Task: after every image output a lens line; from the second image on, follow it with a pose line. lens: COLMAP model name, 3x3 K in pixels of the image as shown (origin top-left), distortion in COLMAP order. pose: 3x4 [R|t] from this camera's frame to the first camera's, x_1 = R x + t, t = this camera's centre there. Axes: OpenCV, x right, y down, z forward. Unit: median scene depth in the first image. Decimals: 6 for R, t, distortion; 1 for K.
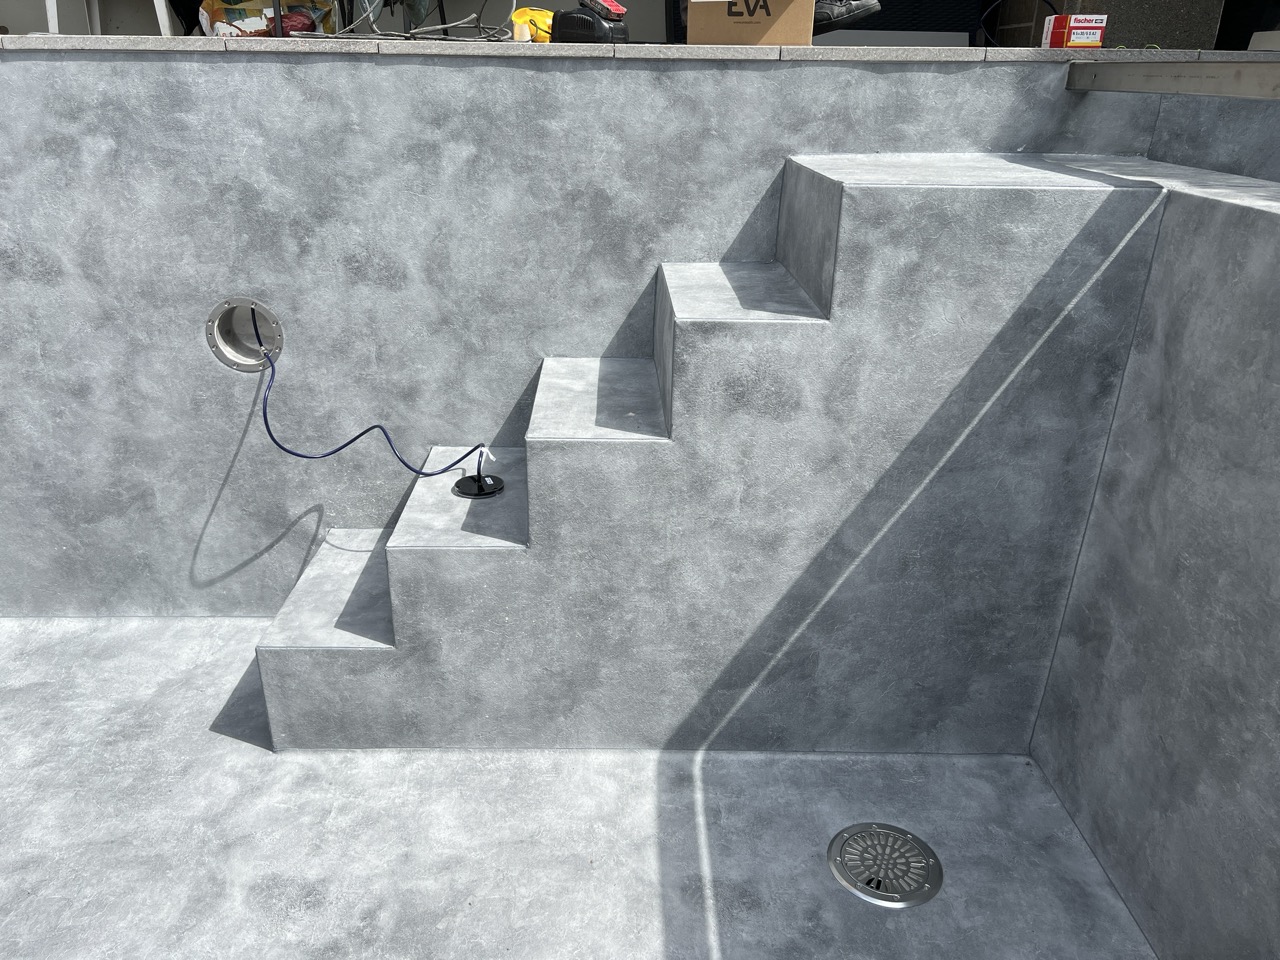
lens RADIAL K [[966.7, 0, 629.5], [0, 966.7, 484.3], [0, 0, 1]] dist [0.057319, -0.060186]
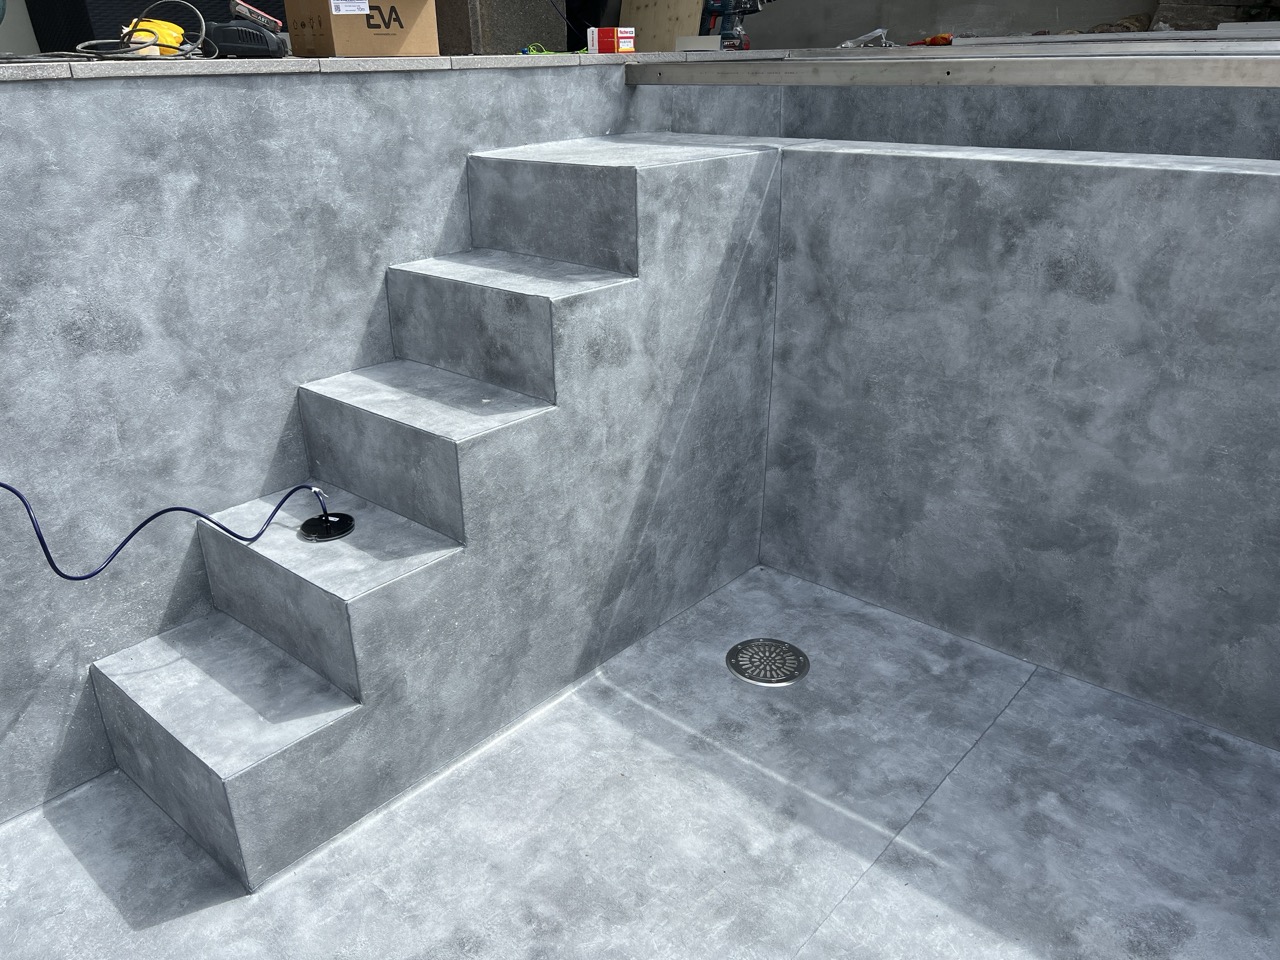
lens RADIAL K [[966.7, 0, 629.5], [0, 966.7, 484.3], [0, 0, 1]] dist [0.057319, -0.060186]
pose [[0.669045, -0.322598, 0.669559, -0.612515], [0.314580, 0.939126, 0.138138, -0.079548], [-0.673363, 0.118210, 0.729800, 0.105606]]
